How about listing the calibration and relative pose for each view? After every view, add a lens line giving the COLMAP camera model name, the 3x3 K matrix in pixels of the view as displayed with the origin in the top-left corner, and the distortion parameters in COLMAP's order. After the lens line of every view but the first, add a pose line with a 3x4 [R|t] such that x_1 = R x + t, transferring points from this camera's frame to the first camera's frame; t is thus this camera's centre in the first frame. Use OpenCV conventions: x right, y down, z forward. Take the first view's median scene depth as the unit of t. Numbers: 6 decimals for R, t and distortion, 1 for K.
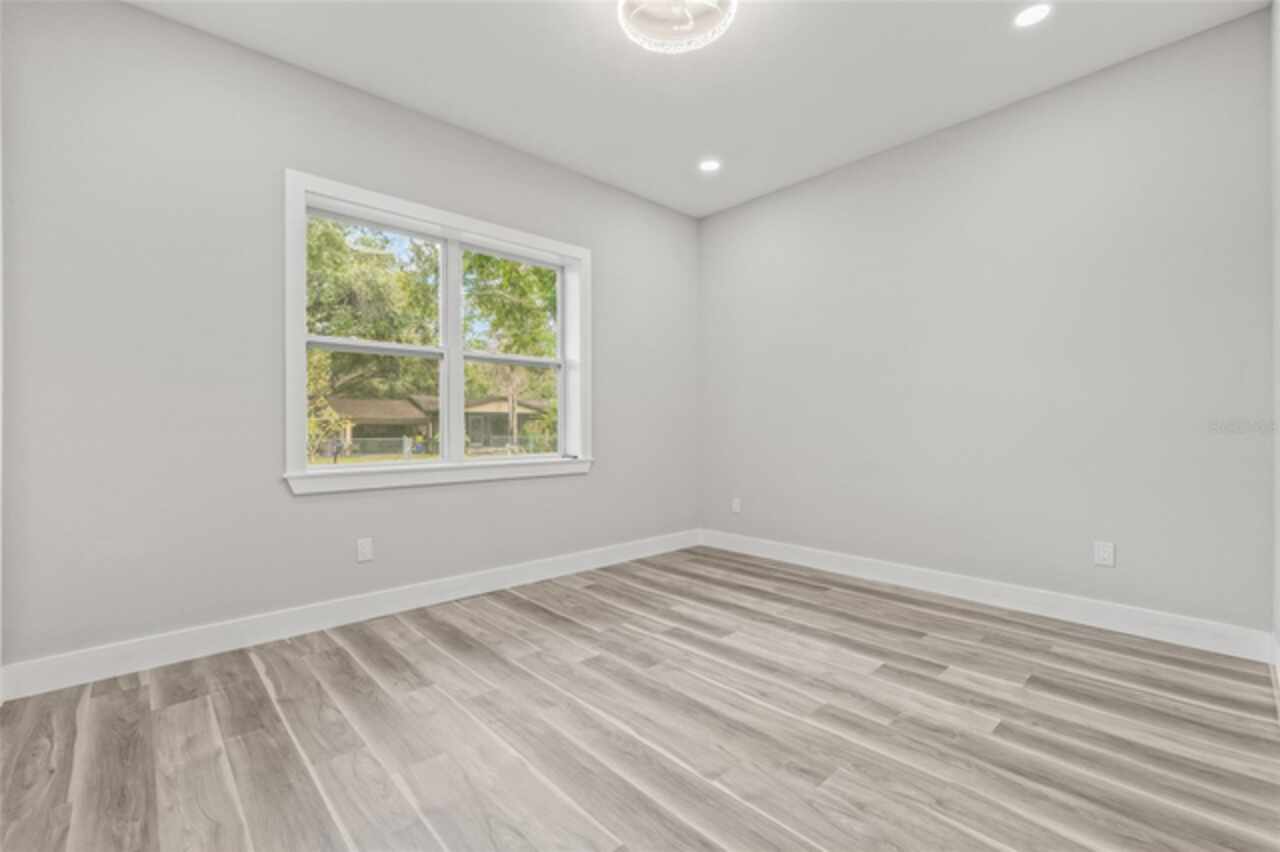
lens RADIAL K [[554.2, 0, 638.5], [0, 554.2, 424.9], [0, 0, 1]] dist [0.000361, 0.000150]
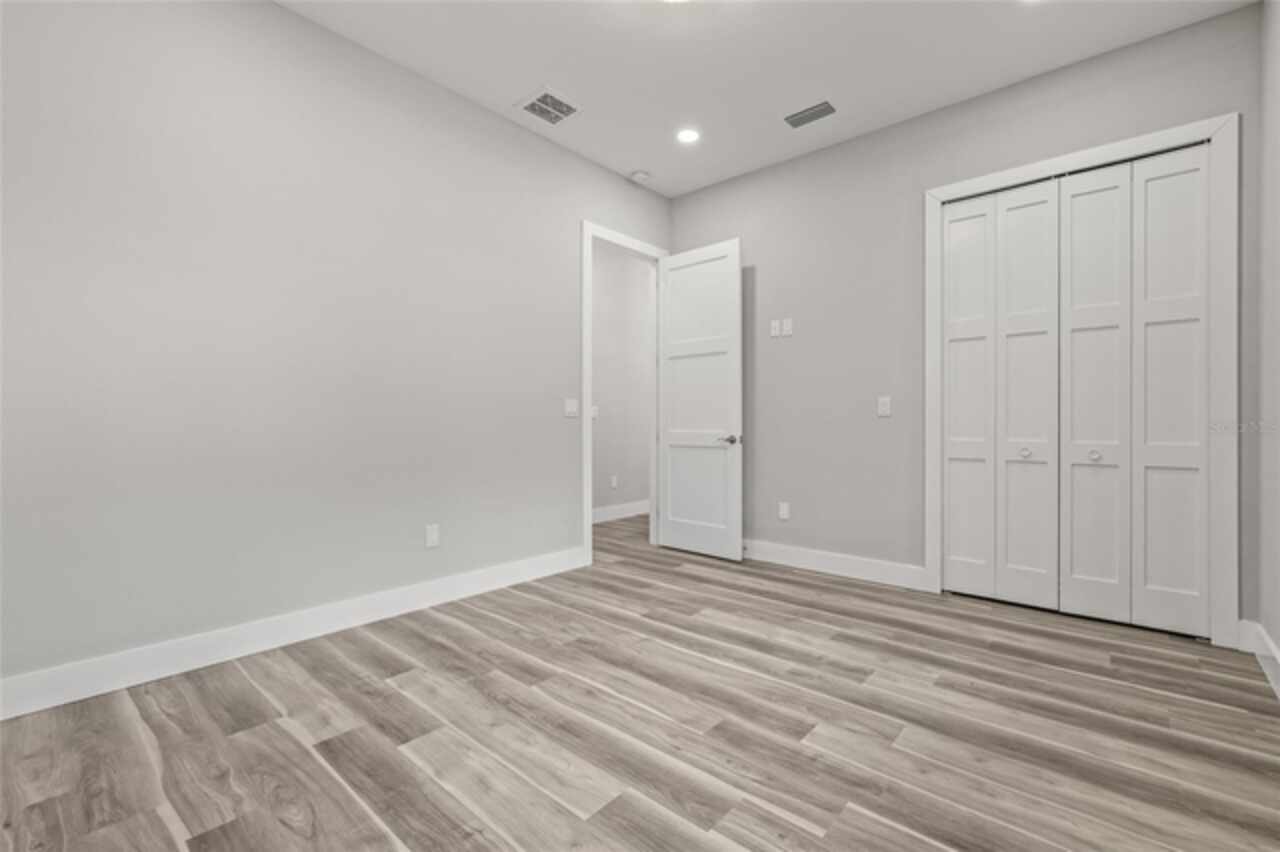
lens RADIAL K [[554.2, 0, 638.5], [0, 554.2, 424.9], [0, 0, 1]] dist [0.000361, 0.000150]
pose [[-0.995428, 0.001356, -0.095507, 0.223053], [0.001512, 0.999998, -0.001558, 0.021574], [0.095505, -0.001695, -0.995428, 1.883569]]
